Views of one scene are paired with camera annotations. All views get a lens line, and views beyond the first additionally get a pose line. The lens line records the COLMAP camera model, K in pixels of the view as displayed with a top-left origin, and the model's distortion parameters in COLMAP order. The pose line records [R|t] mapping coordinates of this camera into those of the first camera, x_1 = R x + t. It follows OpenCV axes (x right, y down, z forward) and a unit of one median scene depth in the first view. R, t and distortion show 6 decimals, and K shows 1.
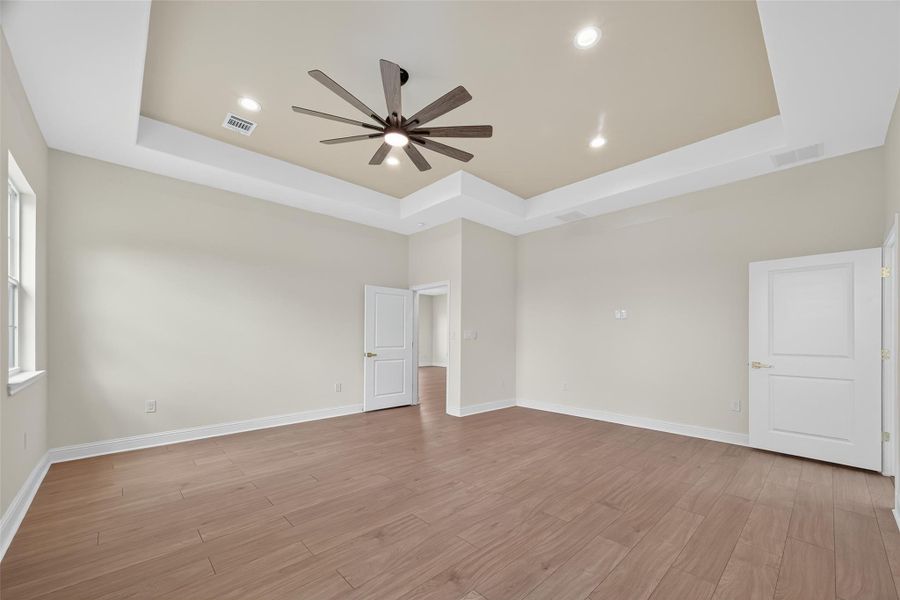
lens RADIAL K [[354.2, 0, 455.4], [0, 354.2, 337.8], [0, 0, 1]] dist [-0.000401, -0.000040]
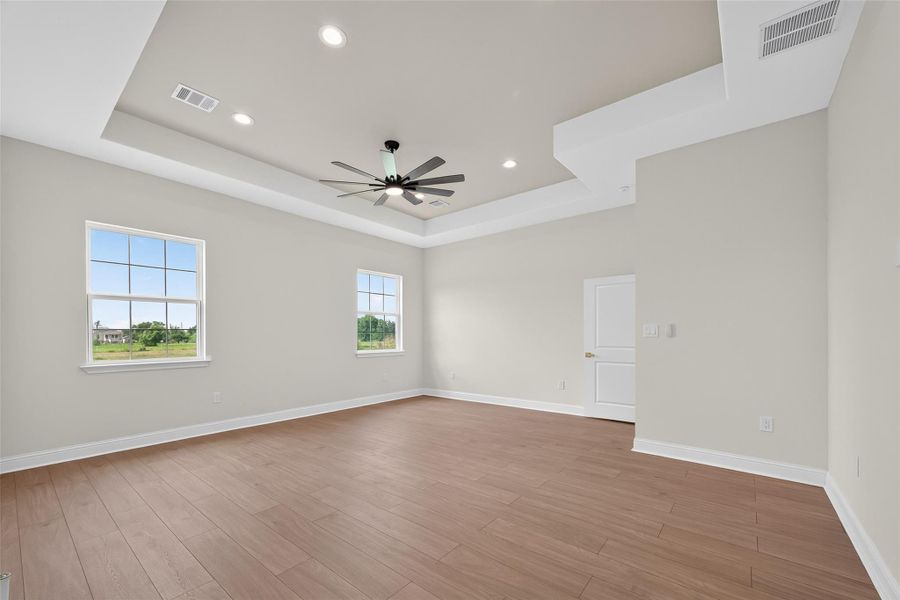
lens RADIAL K [[364.2, 0, 451.7], [0, 364.2, 326.5], [0, 0, 1]] dist [0.001150, 0.000139]
pose [[0.127641, -0.033391, -0.991258, 0.954037], [0.004731, 0.999442, -0.033058, 0.008381], [0.991809, -0.000470, 0.127728, 0.795860]]
